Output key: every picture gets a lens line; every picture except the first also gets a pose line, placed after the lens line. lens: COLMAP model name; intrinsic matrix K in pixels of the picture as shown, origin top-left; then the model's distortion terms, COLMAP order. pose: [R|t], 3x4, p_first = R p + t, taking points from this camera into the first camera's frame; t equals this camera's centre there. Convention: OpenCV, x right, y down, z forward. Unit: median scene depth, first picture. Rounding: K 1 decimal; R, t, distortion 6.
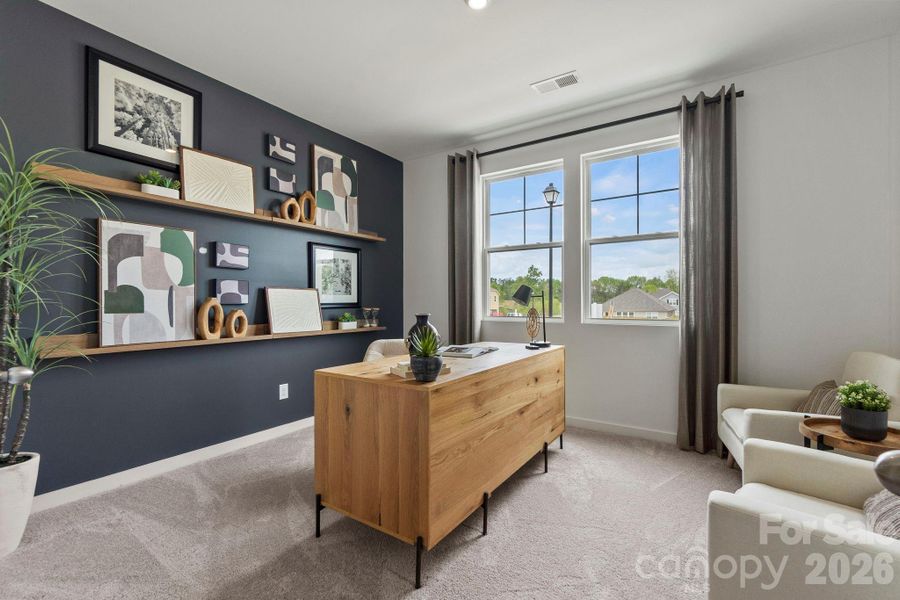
lens RADIAL K [[389.9, 0, 458.4], [0, 389.9, 303.2], [0, 0, 1]] dist [-0.005099, 0.001474]
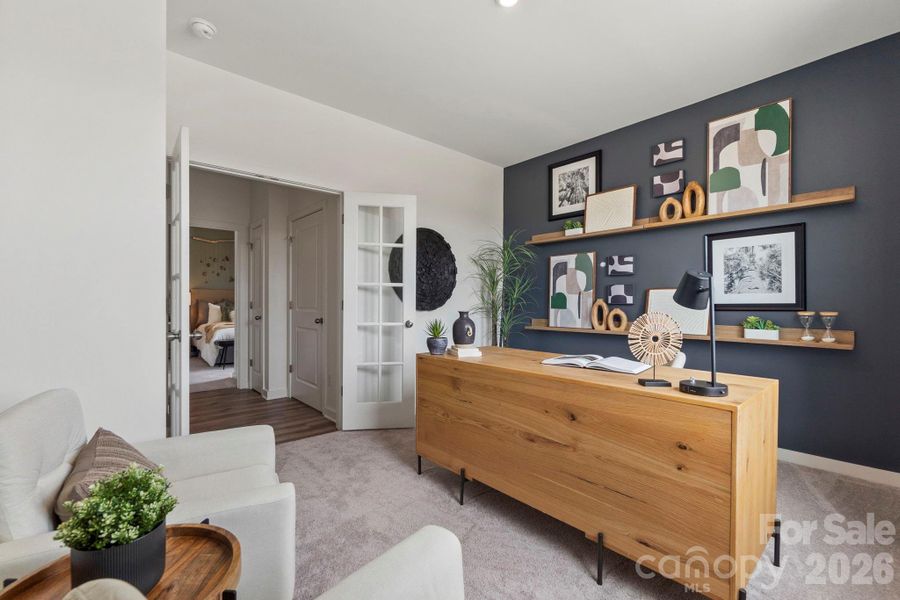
lens RADIAL K [[389.9, 0, 453.6], [0, 389.9, 302.2], [0, 0, 1]] dist [-0.005099, 0.001474]
pose [[-0.262971, -0.001156, -0.964803, 0.822014], [-0.004127, 0.999991, -0.000073, -0.001171], [0.964795, 0.003962, -0.262974, 0.888814]]
